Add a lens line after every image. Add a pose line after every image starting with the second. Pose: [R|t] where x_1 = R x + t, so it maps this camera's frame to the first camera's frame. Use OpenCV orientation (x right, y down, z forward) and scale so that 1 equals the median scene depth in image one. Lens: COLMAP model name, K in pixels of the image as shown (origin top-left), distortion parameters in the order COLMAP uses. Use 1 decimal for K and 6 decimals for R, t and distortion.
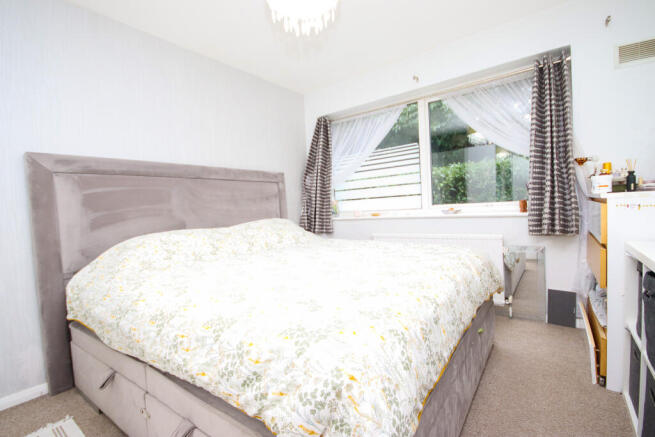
lens RADIAL K [[300.2, 0, 325.8], [0, 300.2, 218.5], [0, 0, 1]] dist [0.000557, -0.000455]
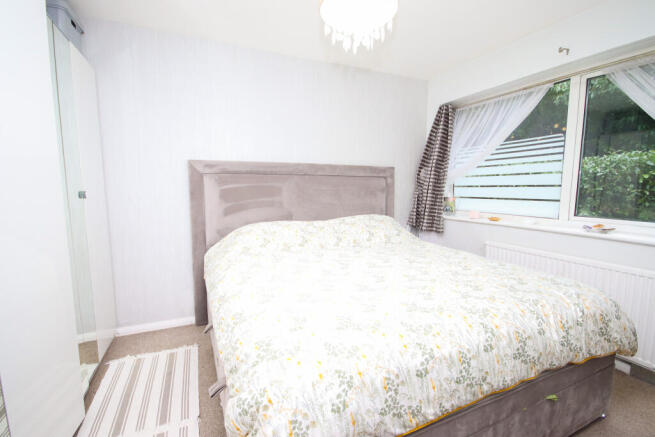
lens RADIAL K [[300.2, 0, 325.8], [0, 300.2, 218.5], [0, 0, 1]] dist [0.000557, -0.000455]
pose [[0.874264, 0.105756, -0.473790, 0.164477], [-0.068434, 0.993085, 0.095391, -0.068657], [0.480602, -0.050974, 0.875456, 0.020552]]
